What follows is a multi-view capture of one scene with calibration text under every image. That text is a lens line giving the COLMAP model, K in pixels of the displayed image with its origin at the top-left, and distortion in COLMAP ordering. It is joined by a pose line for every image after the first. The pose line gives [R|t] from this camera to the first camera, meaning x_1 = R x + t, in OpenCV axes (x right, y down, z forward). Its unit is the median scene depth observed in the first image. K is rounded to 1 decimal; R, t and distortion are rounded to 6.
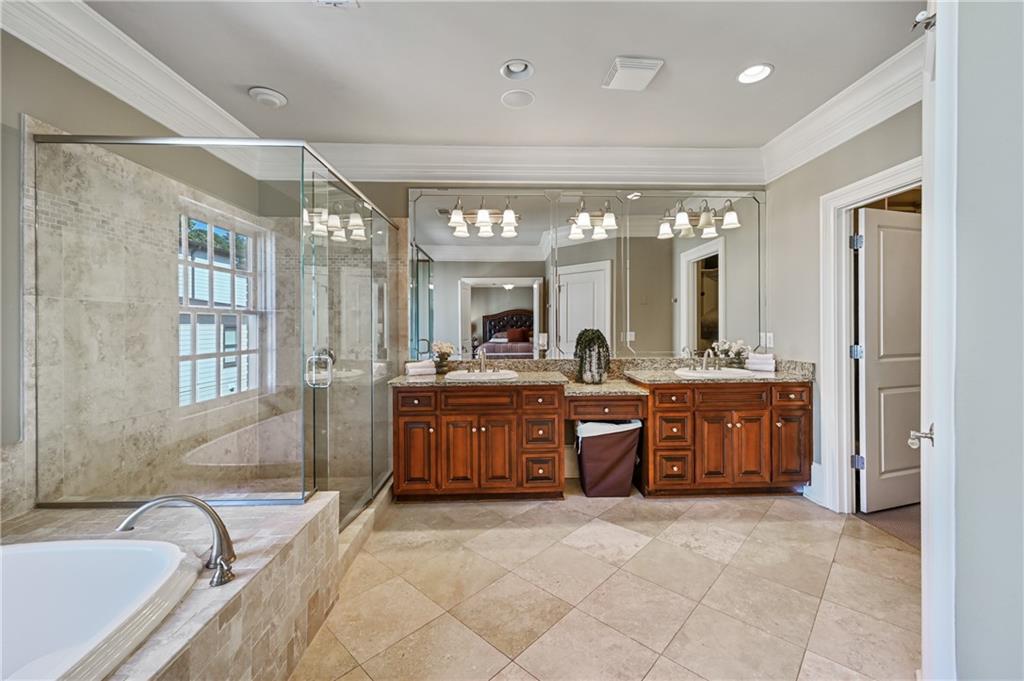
lens RADIAL K [[419.0, 0, 511.2], [0, 419.0, 329.5], [0, 0, 1]] dist [0.004613, 0.000535]
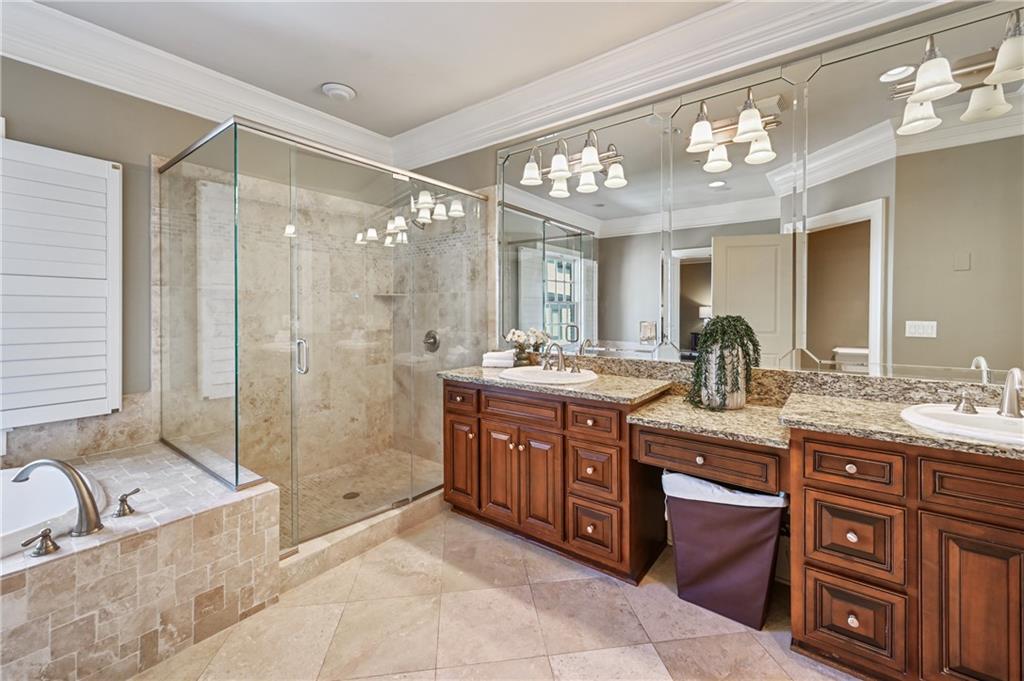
lens RADIAL K [[419.0, 0, 512.5], [0, 419.0, 315.7], [0, 0, 1]] dist [0.004613, 0.000535]
pose [[0.779617, 0.013359, -0.626114, 0.411010], [-0.009628, 0.999910, 0.009346, -0.005260], [0.626183, -0.001258, 0.779675, 0.433005]]
